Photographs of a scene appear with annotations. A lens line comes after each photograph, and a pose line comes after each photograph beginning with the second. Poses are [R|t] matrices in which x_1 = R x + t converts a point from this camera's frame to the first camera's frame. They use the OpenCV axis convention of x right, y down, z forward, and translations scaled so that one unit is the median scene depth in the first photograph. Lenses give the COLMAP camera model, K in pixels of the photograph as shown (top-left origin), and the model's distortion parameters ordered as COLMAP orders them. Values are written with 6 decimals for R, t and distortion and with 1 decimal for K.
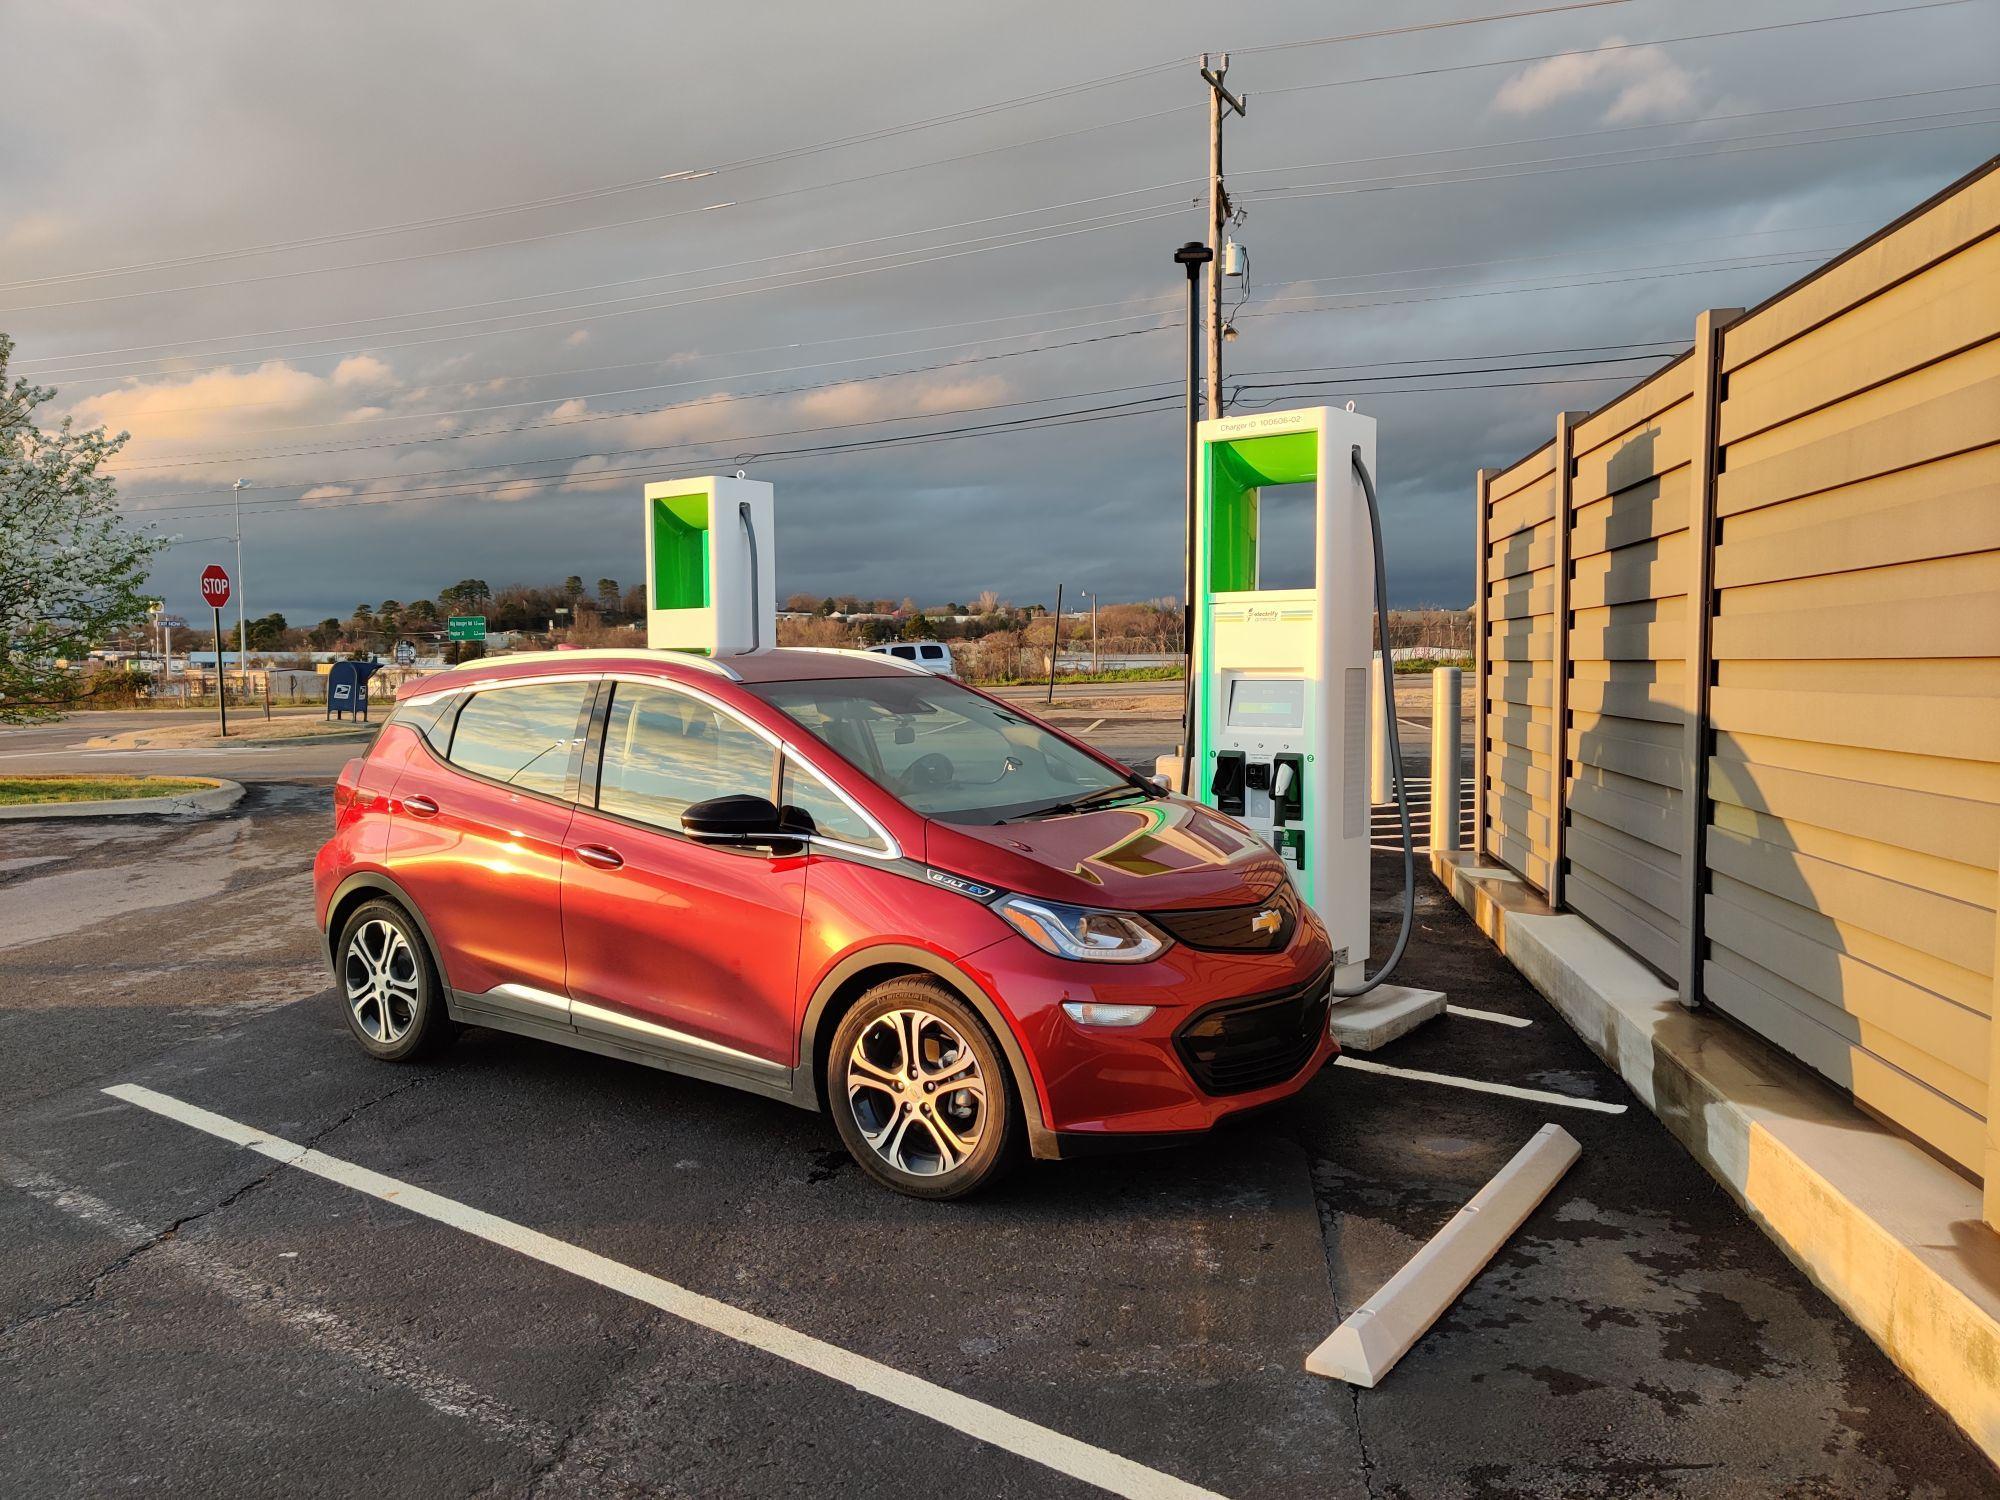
lens RADIAL K [[1238.2, 0, 1000.0], [0, 1238.2, 750.0], [0, 0, 1]] dist [0.102122, -0.028997]
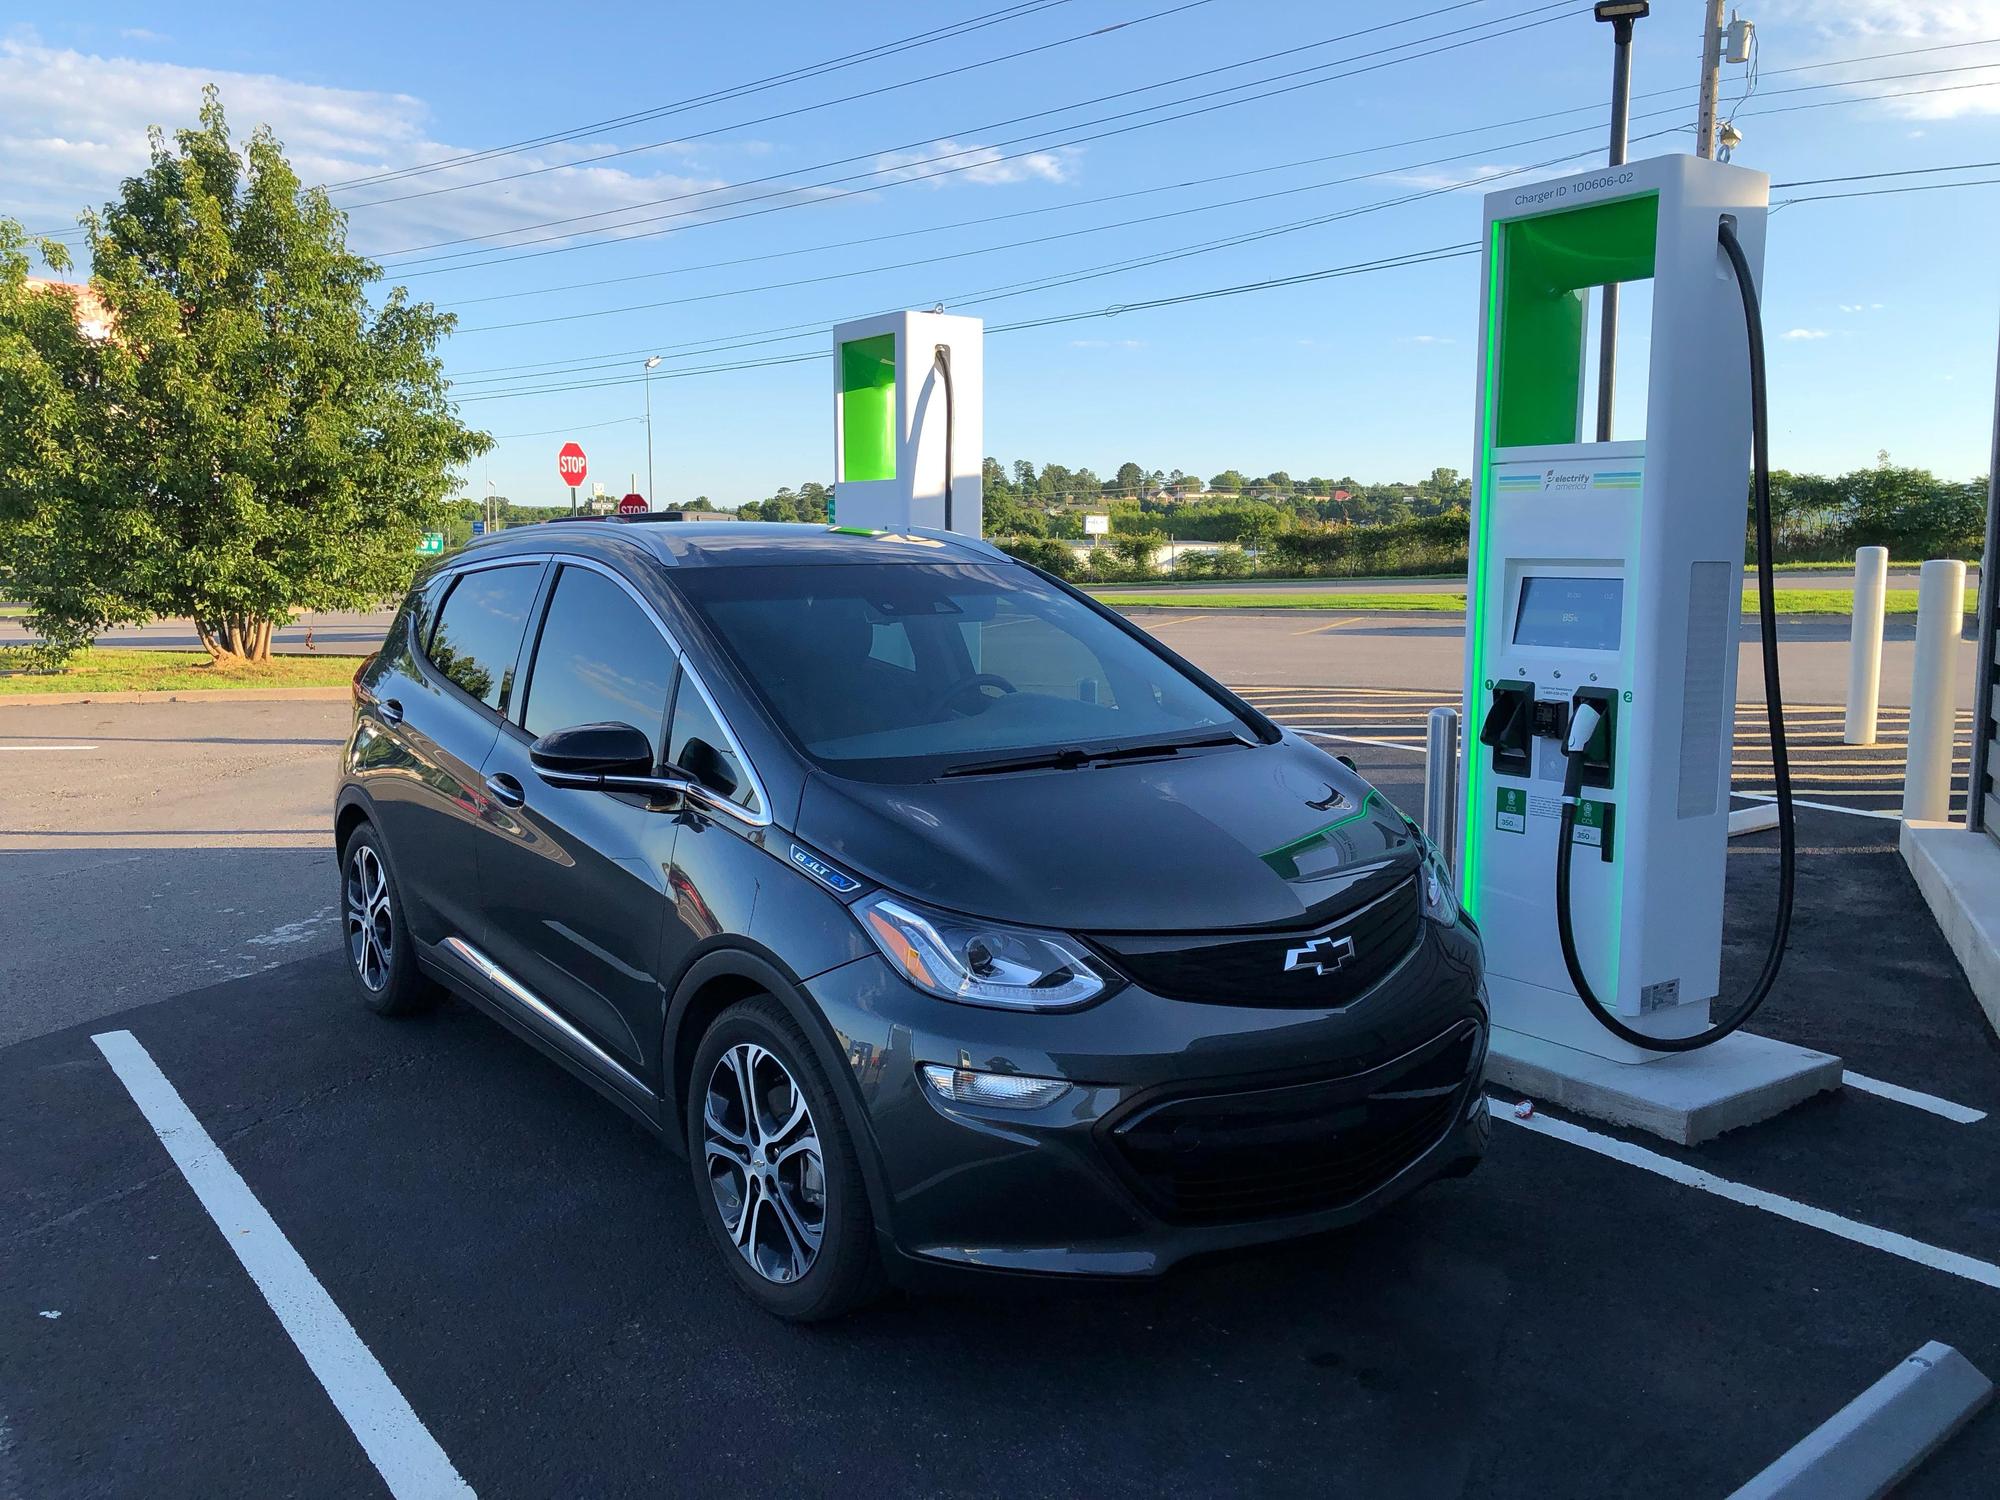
lens RADIAL K [[1505.5, 0, 980.7], [0, 1505.5, 757.1], [0, 0, 1]] dist [0.047939, -0.063393]
pose [[0.960391, 0.049955, -0.274142, 0.140950], [-0.031838, 0.997029, 0.070143, -0.006872], [0.276831, -0.058637, 0.959128, 0.125553]]
